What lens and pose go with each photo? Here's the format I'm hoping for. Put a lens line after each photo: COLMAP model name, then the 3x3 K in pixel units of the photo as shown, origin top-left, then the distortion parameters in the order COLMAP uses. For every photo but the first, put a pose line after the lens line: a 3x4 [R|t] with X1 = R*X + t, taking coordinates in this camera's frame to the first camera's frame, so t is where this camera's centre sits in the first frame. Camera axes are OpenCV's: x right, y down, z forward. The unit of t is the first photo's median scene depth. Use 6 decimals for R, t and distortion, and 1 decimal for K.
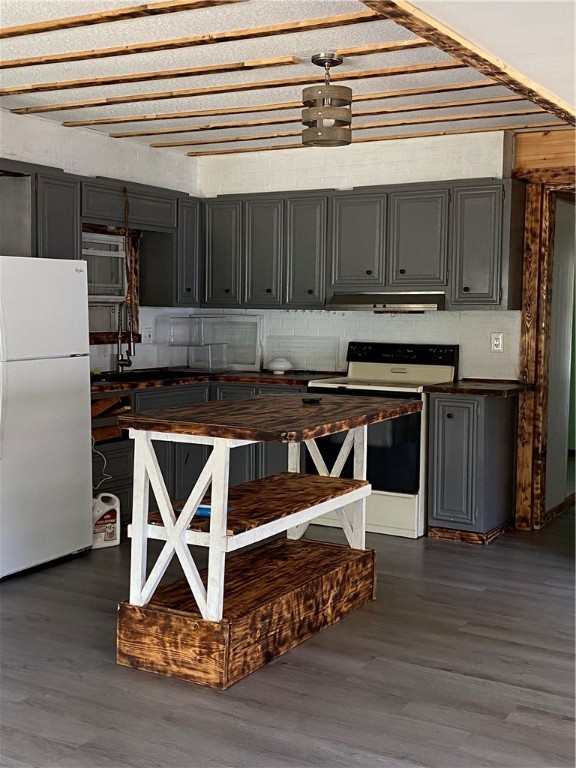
lens RADIAL K [[954.5, 0, 288.5], [0, 954.5, 385.0], [0, 0, 1]] dist [0.025732, 0.000000]
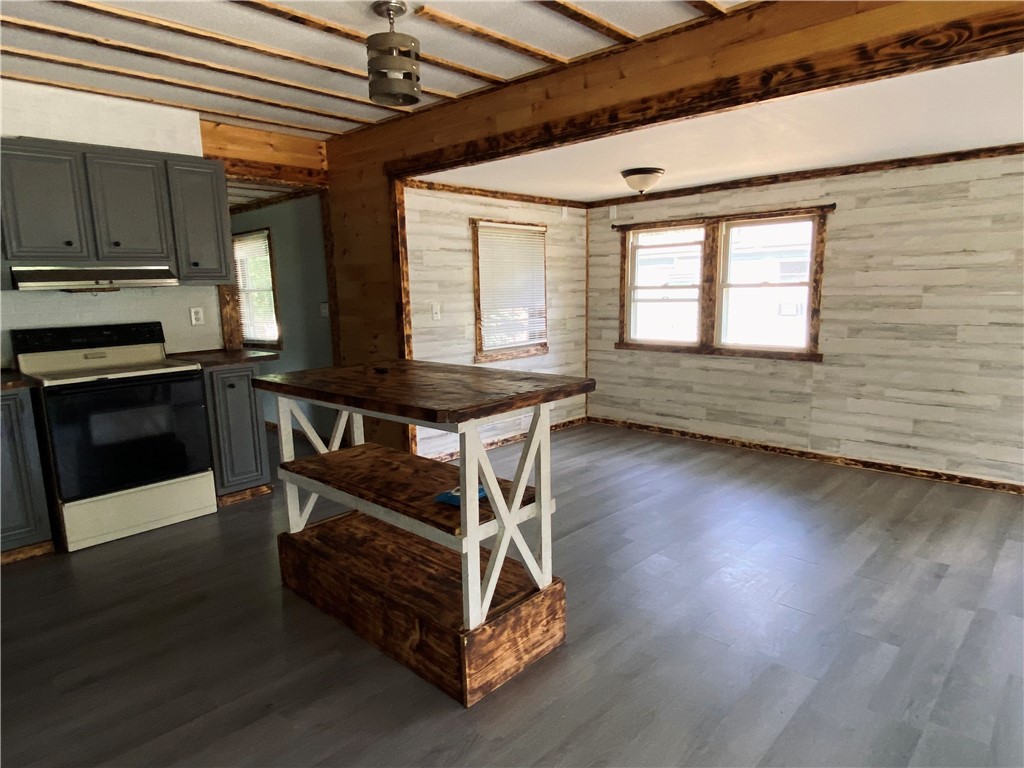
lens RADIAL K [[624.9, 0, 511.9], [0, 624.9, 384.4], [0, 0, 1]] dist [0.004727, -0.001225]
pose [[0.222412, -0.165879, 0.960738, -0.642490], [0.107760, 0.983565, 0.144873, -0.054173], [-0.968979, 0.071308, 0.236631, 0.823325]]
